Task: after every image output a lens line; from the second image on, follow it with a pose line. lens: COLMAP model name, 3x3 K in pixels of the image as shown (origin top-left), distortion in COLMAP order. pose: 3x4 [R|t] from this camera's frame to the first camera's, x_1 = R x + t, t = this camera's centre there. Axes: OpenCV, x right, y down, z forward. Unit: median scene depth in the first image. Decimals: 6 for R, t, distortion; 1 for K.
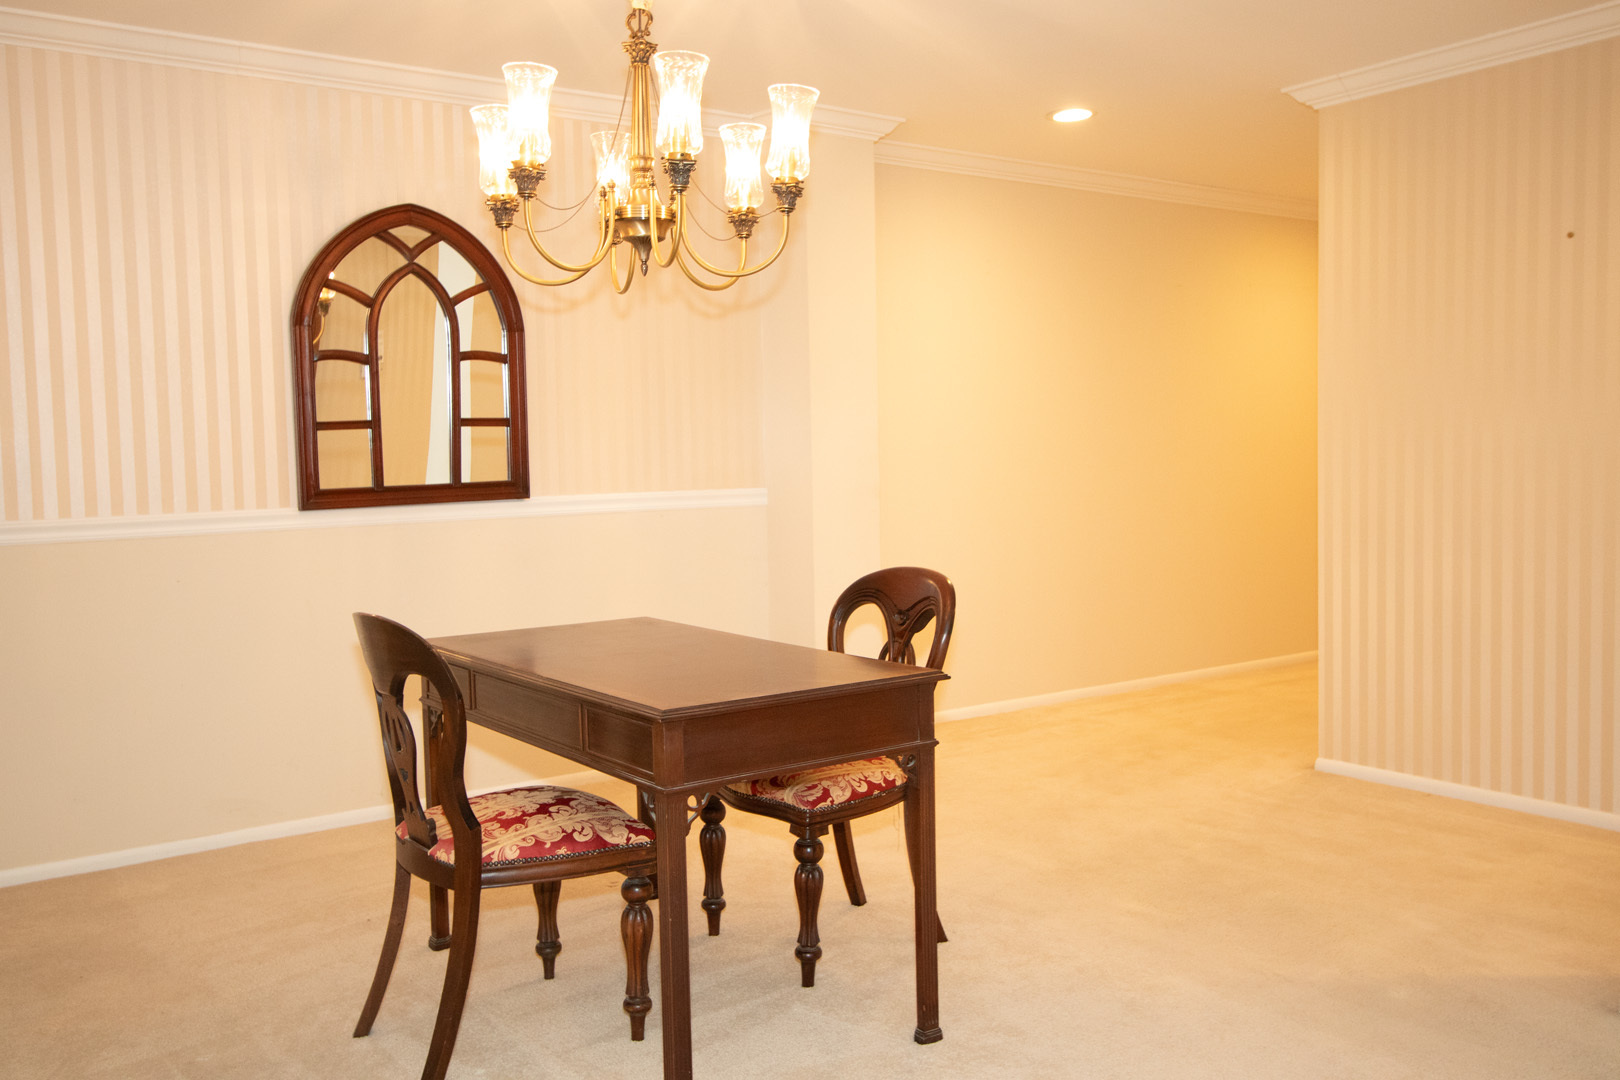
lens RADIAL K [[1396.2, 0, 810.0], [0, 1396.2, 540.0], [0, 0, 1]] dist [0.005242, 0.024251]
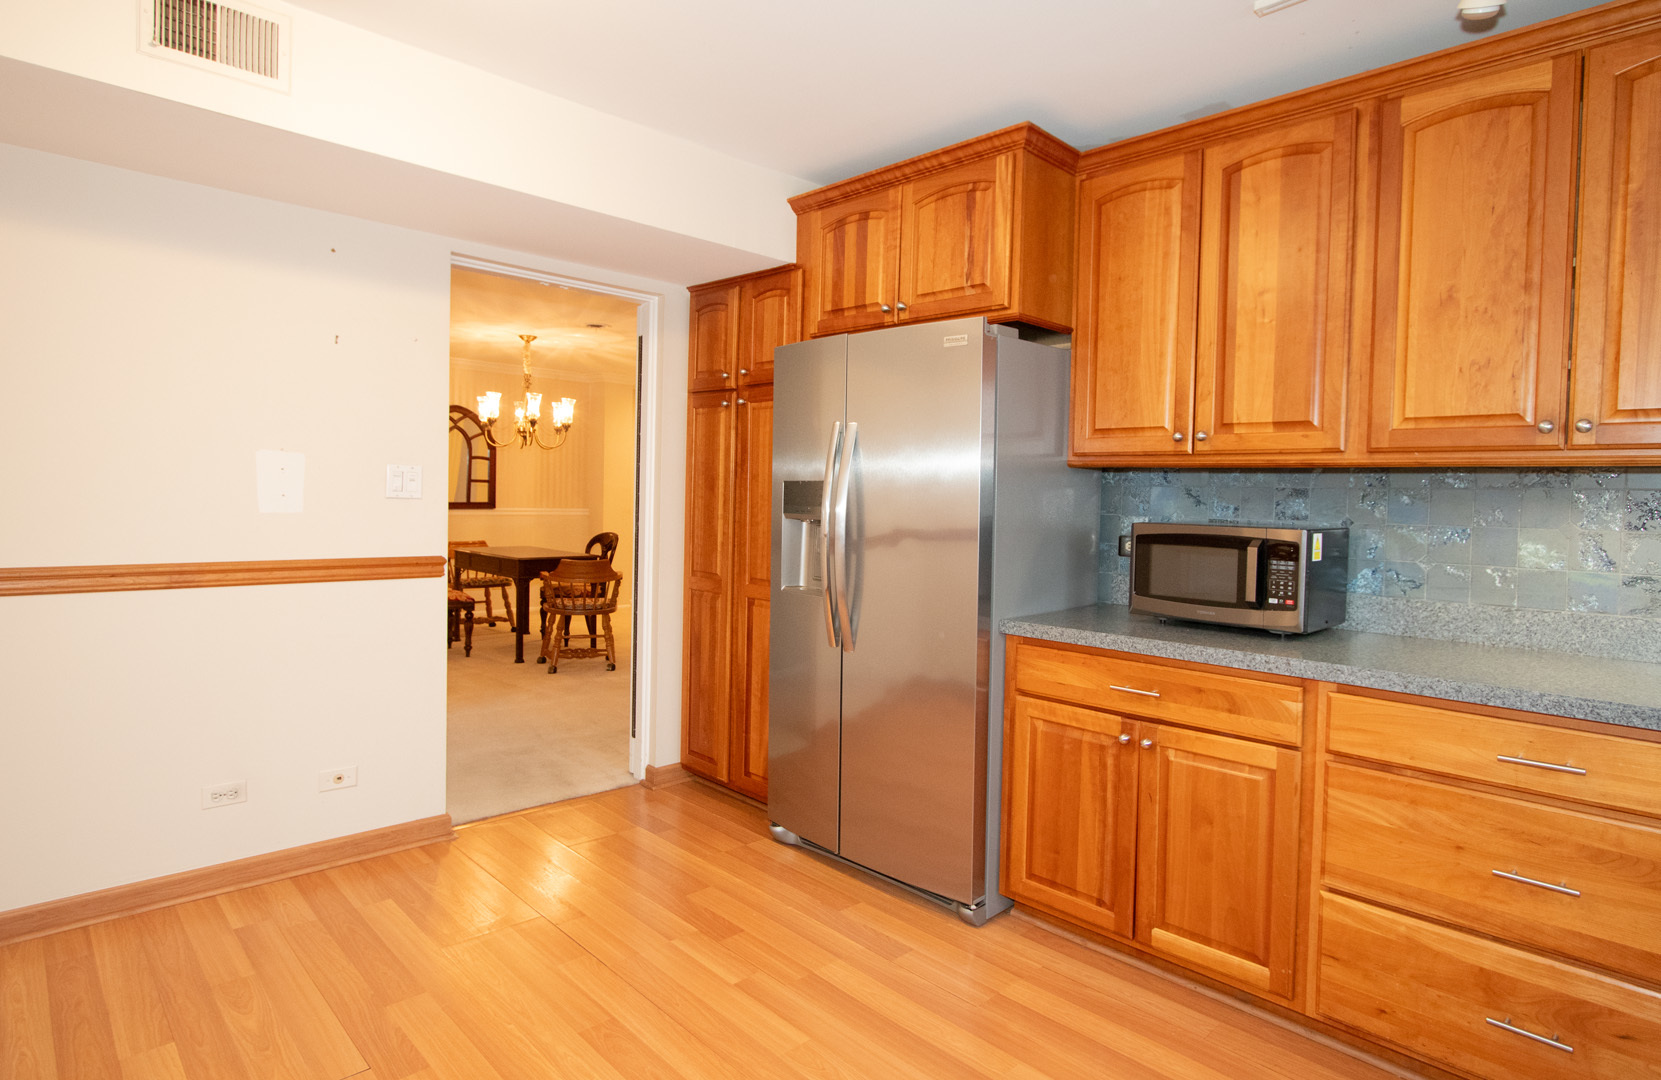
lens RADIAL K [[910.1, 0, 830.5], [0, 910.1, 540.0], [0, 0, 1]] dist [-0.001222, -0.000101]
pose [[0.990549, 0.035513, 0.132485, 0.351549], [-0.033550, 0.999292, -0.017015, 0.064470], [-0.132995, 0.012410, 0.991039, -1.402765]]
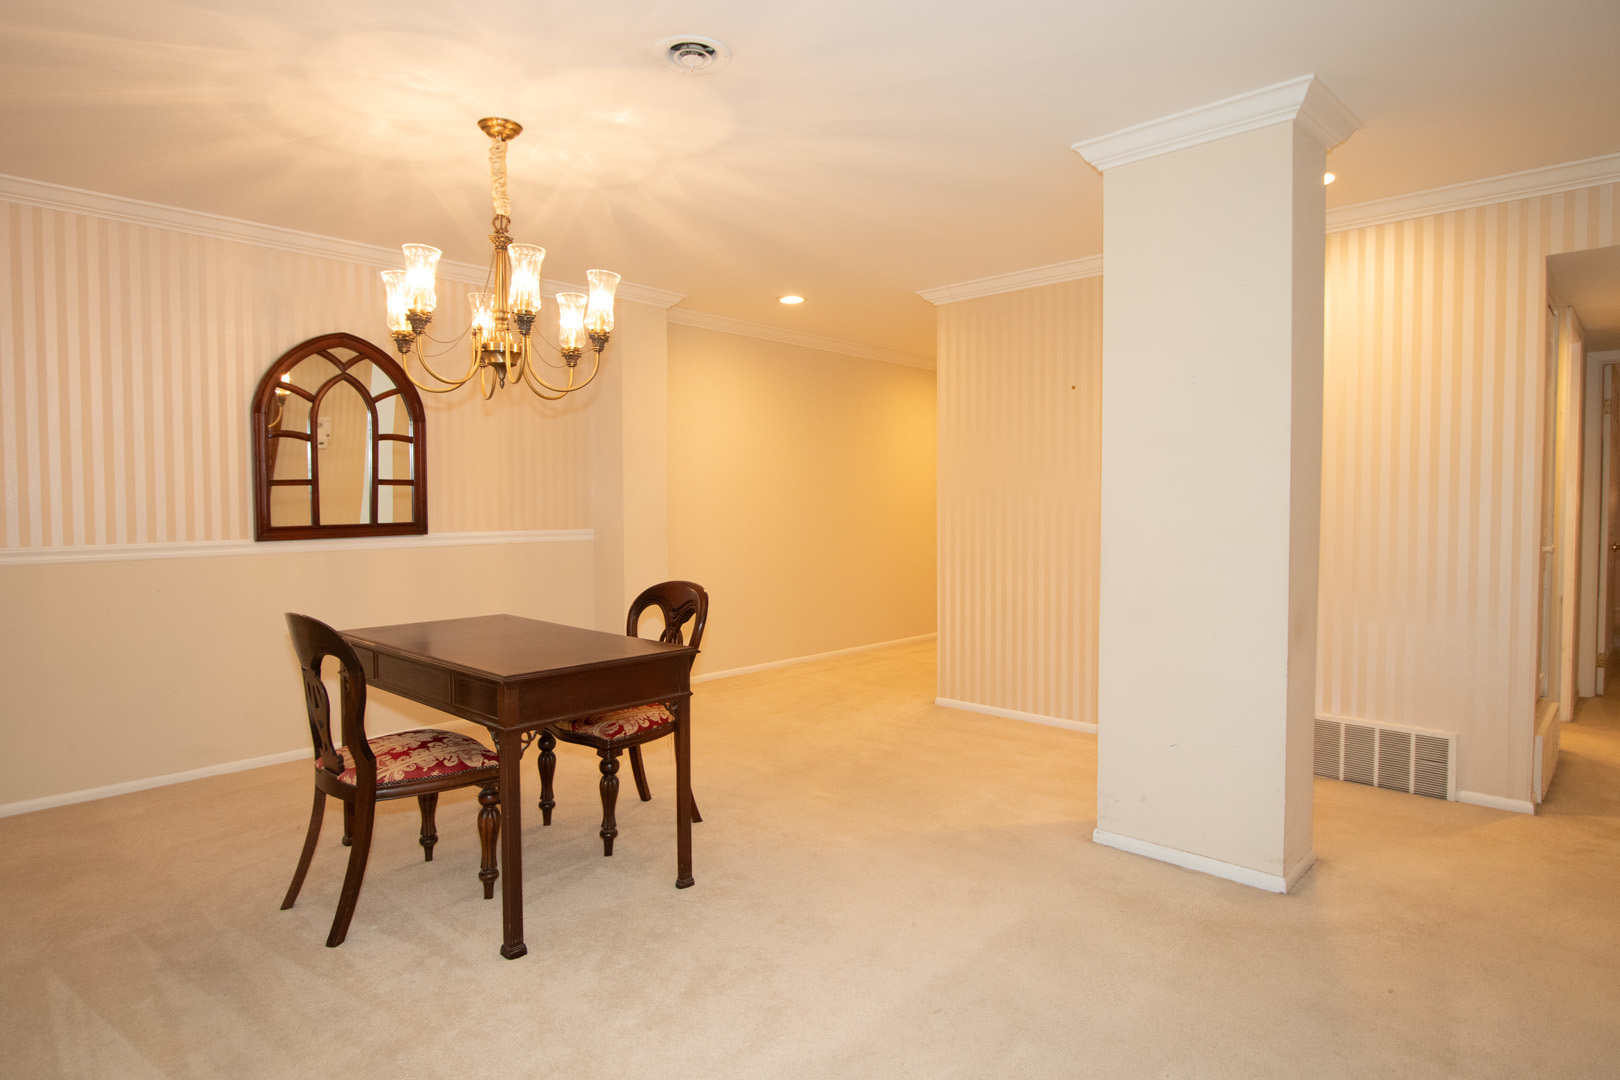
lens RADIAL K [[894.1, 0, 814.1], [0, 894.1, 537.8], [0, 0, 1]] dist [0.000859, -0.000947]
pose [[0.981134, 0.009393, 0.193101, 0.027695], [-0.003911, 0.999579, -0.028748, -0.000943], [-0.193290, 0.027451, 0.980758, -0.012565]]
